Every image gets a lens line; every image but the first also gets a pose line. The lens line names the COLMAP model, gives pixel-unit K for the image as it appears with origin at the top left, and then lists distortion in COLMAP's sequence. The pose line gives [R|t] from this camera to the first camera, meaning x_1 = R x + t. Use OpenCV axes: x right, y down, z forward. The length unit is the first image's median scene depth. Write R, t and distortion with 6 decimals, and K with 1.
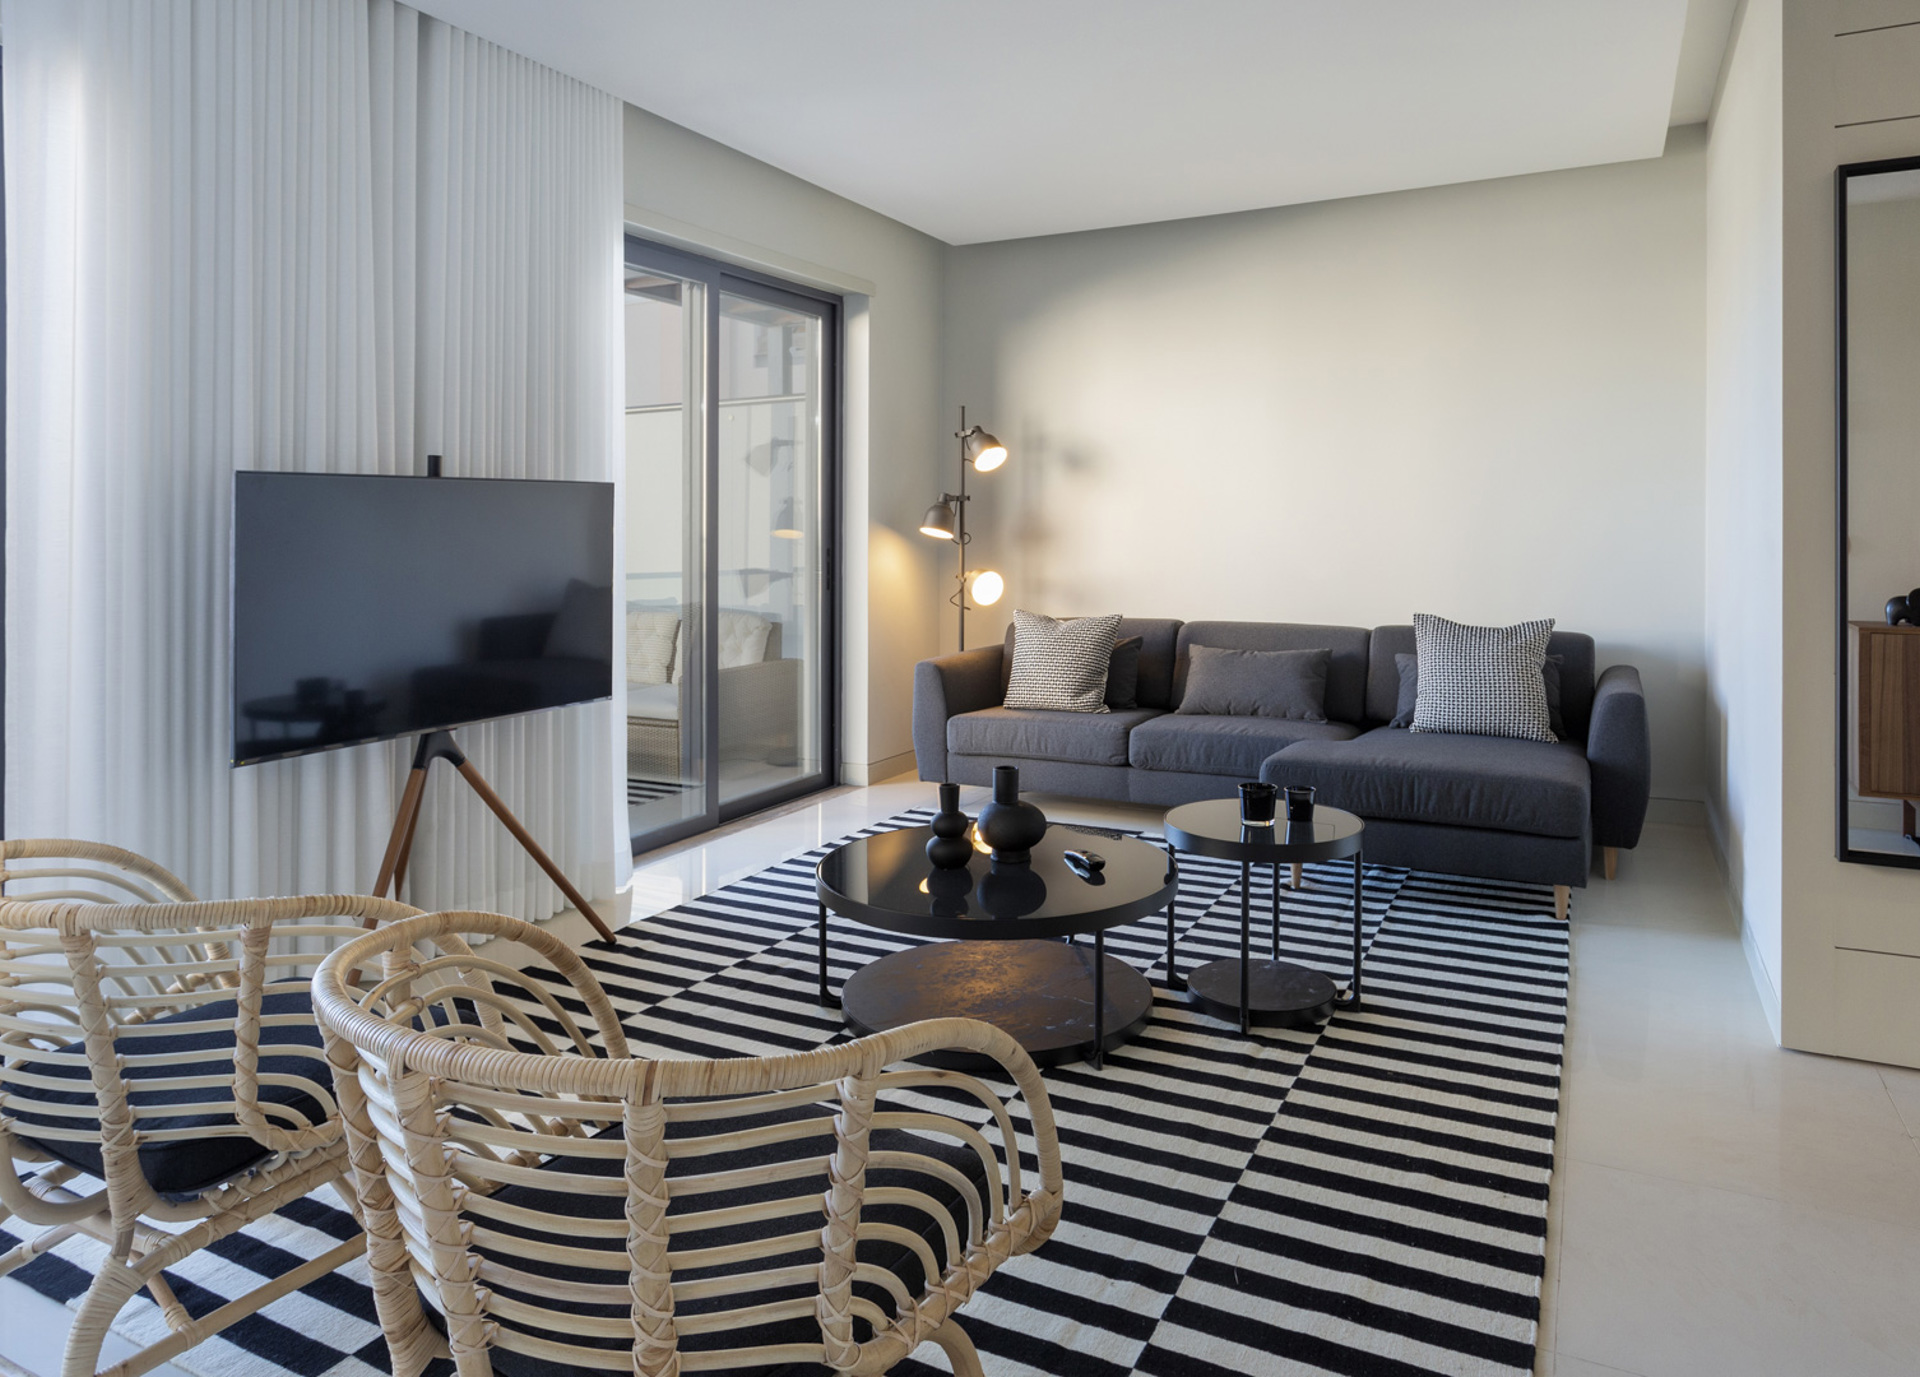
lens RADIAL K [[1234.0, 0, 995.3], [0, 1234.0, 547.2], [0, 0, 1]] dist [0.007075, 0.000890]
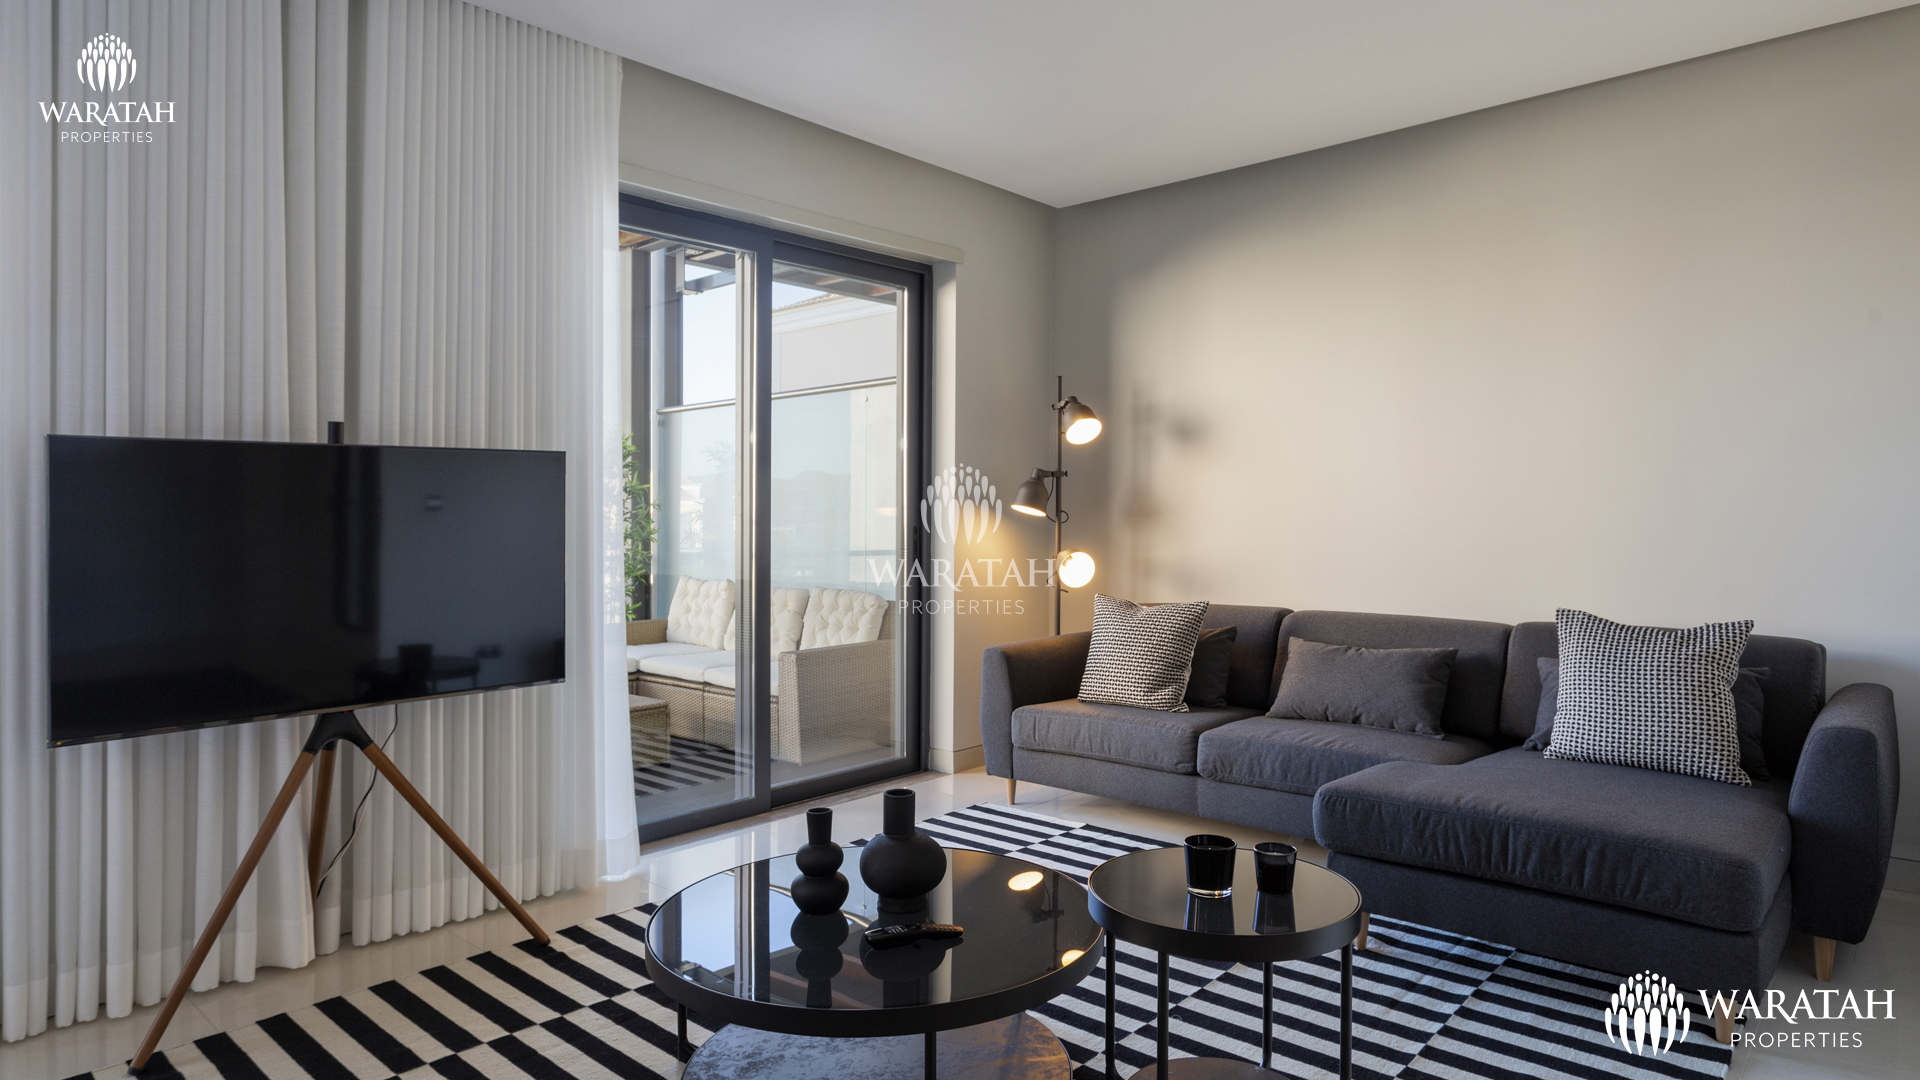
lens RADIAL K [[1100.2, 0, 962.4], [0, 1100.2, 544.0], [0, 0, 1]] dist [-0.001550, 0.004697]
pose [[0.963248, 0.006345, -0.268538, 0.155356], [-0.003436, 0.999930, 0.011304, 0.005615], [0.268591, -0.009966, 0.963203, 0.208493]]
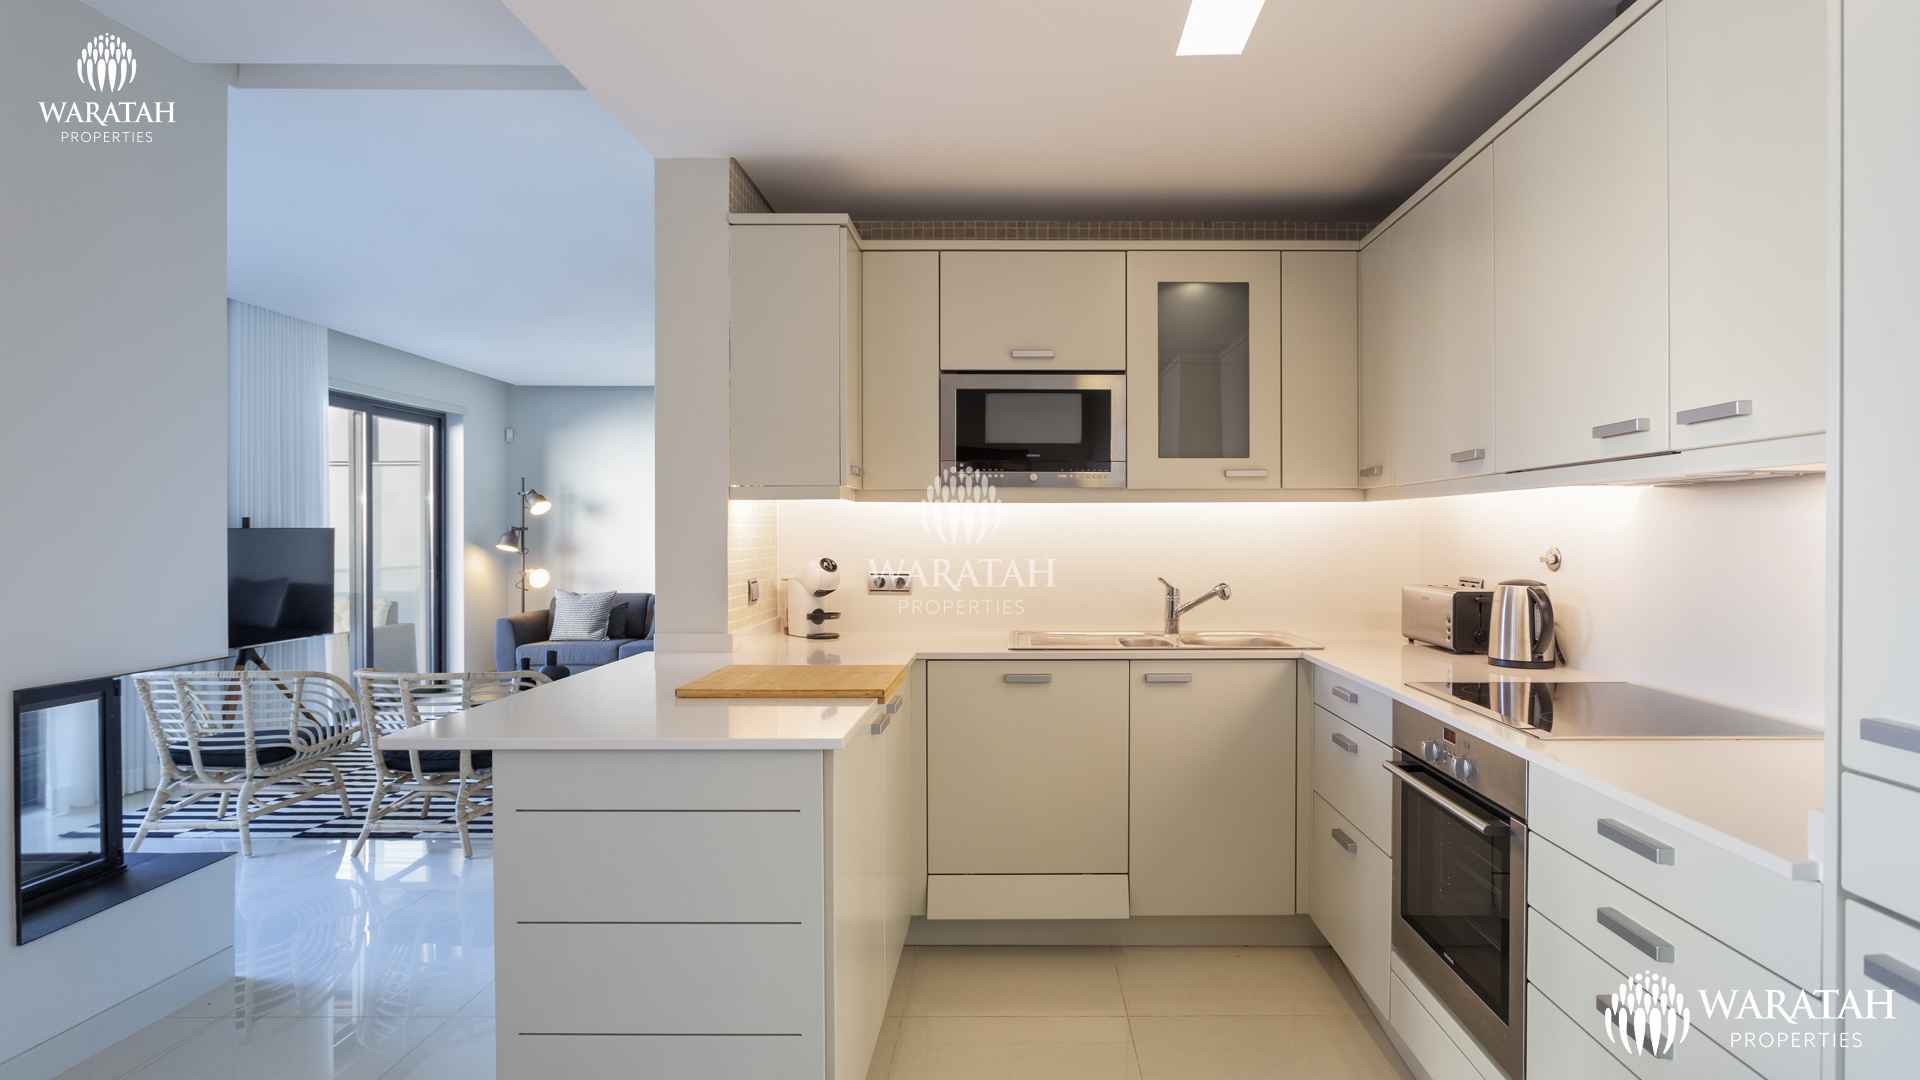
lens RADIAL K [[943.9, 0, 1014.7], [0, 943.9, 555.5], [0, 0, 1]] dist [0.008590, -0.000419]
pose [[0.893080, -0.003609, 0.449883, -0.008824], [-0.000830, 0.999953, 0.009669, -0.017629], [-0.449897, -0.009009, 0.893035, -0.676754]]
